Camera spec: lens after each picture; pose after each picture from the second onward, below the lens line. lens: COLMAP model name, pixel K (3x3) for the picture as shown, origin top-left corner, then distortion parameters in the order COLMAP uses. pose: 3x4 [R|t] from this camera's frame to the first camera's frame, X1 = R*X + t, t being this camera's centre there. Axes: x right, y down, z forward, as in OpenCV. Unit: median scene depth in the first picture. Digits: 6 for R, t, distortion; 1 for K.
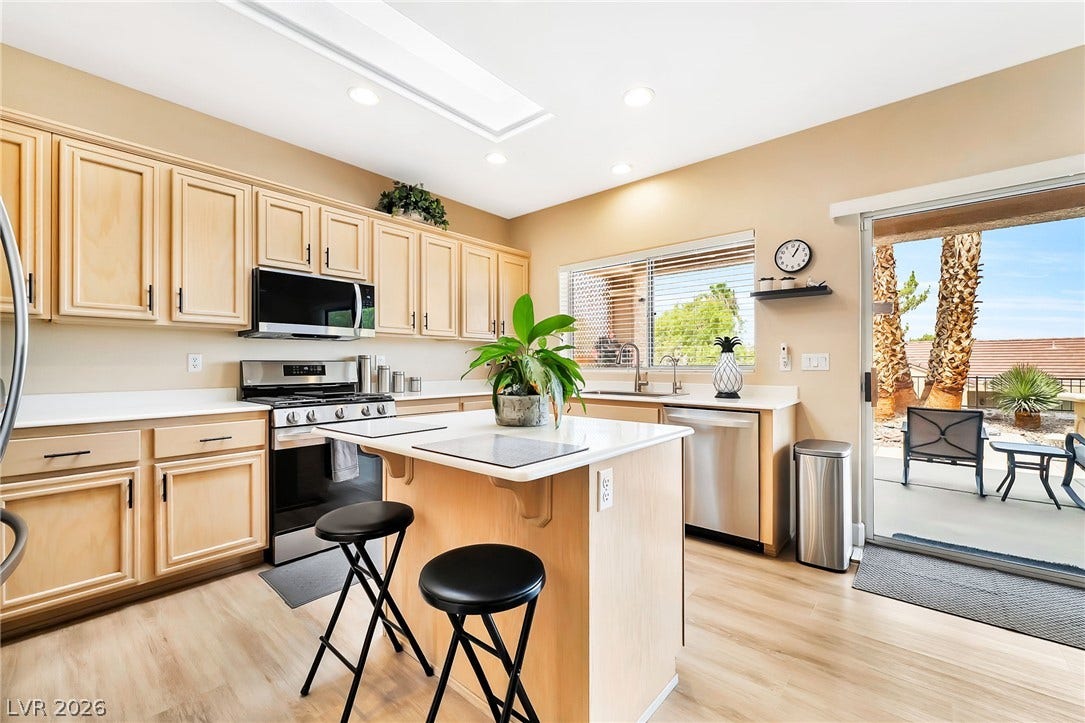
lens RADIAL K [[449.8, 0, 544.3], [0, 449.8, 366.6], [0, 0, 1]] dist [0.000220, 0.000036]
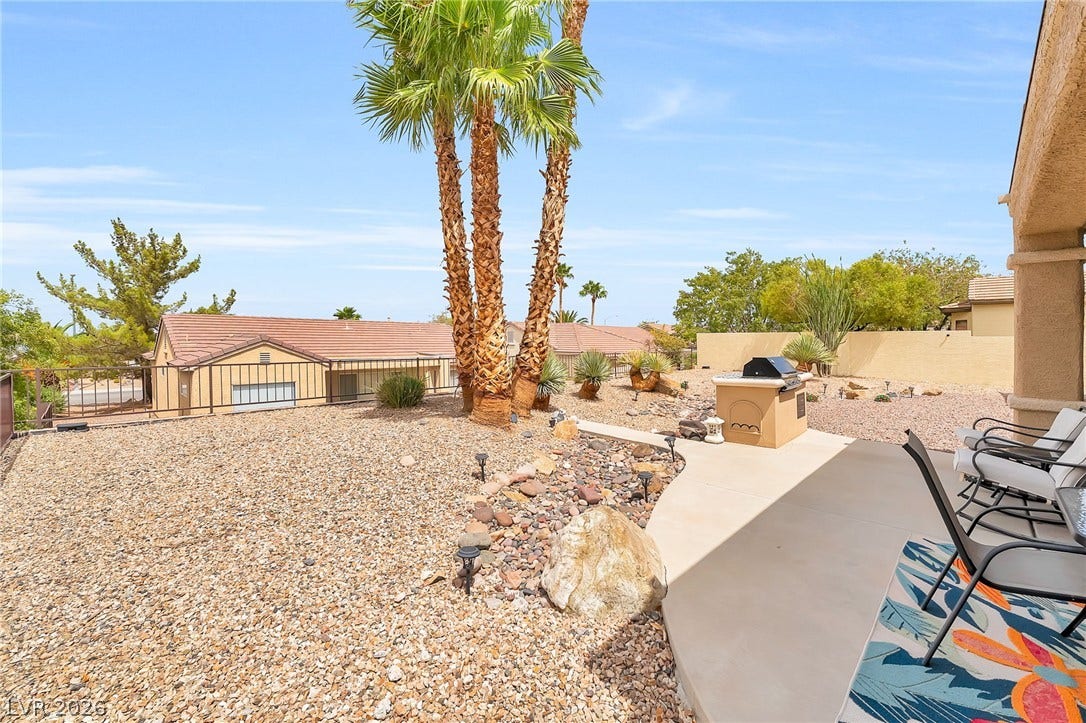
lens RADIAL K [[450.5, 0, 539.5], [0, 450.5, 329.9], [0, 0, 1]] dist [0.015207, 0.000001]
pose [[0.071267, 0.021660, 0.997222, 0.052740], [0.000684, 0.999763, -0.021764, -0.023525], [-0.997457, 0.002233, 0.071235, 0.971946]]
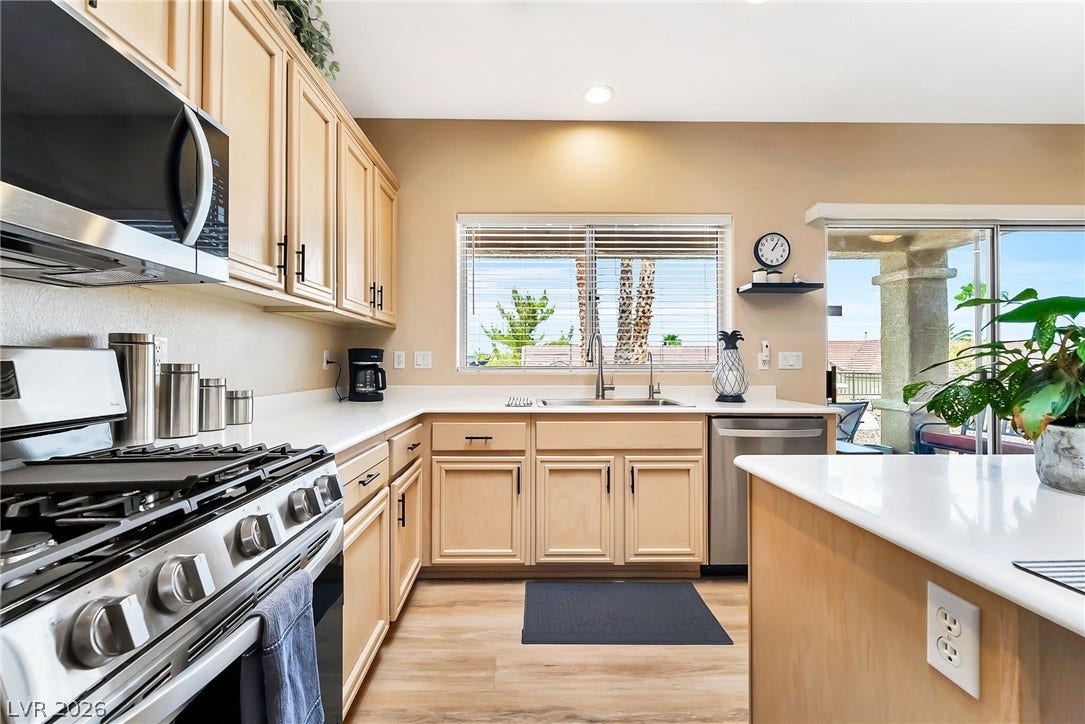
lens RADIAL K [[450.2, 0, 534.1], [0, 450.2, 369.0], [0, 0, 1]] dist [-0.000199, -0.000079]
pose [[0.744156, -0.006556, 0.667974, -0.182510], [0.000574, 0.999958, 0.009175, -0.000430], [-0.668006, -0.006444, 0.744128, 0.243477]]
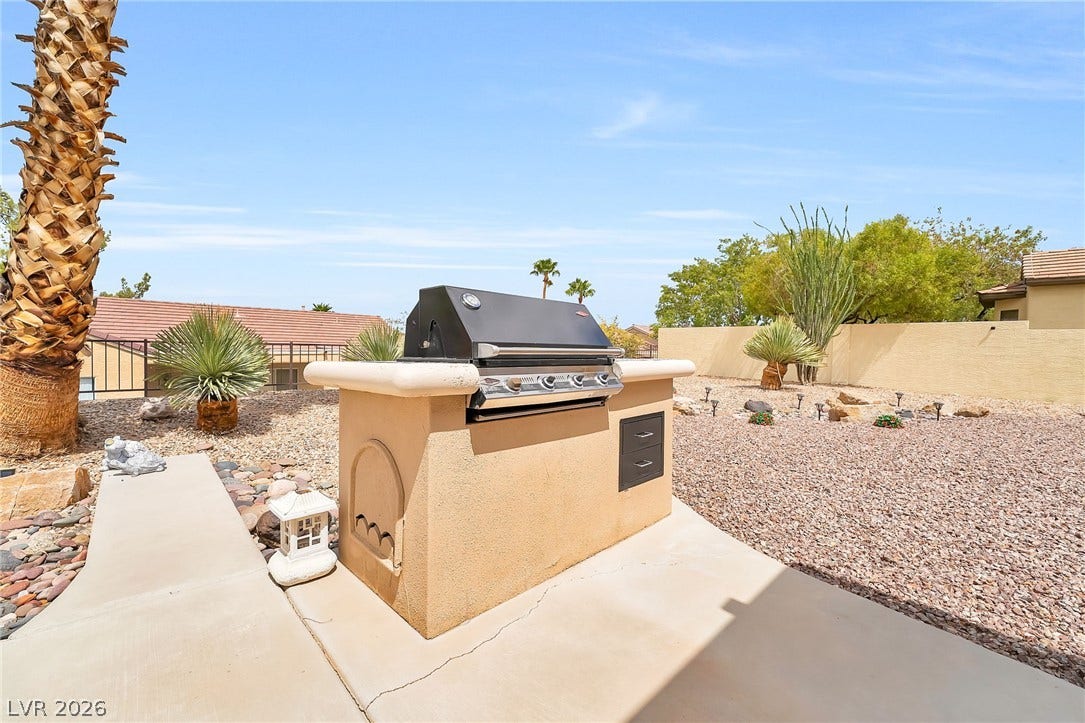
lens RADIAL K [[444.1, 0, 542.5], [0, 444.1, 361.5], [0, 0, 1]] dist [-0.000997, -0.000623]
pose [[0.101318, -0.030100, 0.994399, 0.622091], [-0.019374, 0.999293, 0.032222, 0.032001], [-0.994665, -0.022530, 0.100664, 0.594774]]
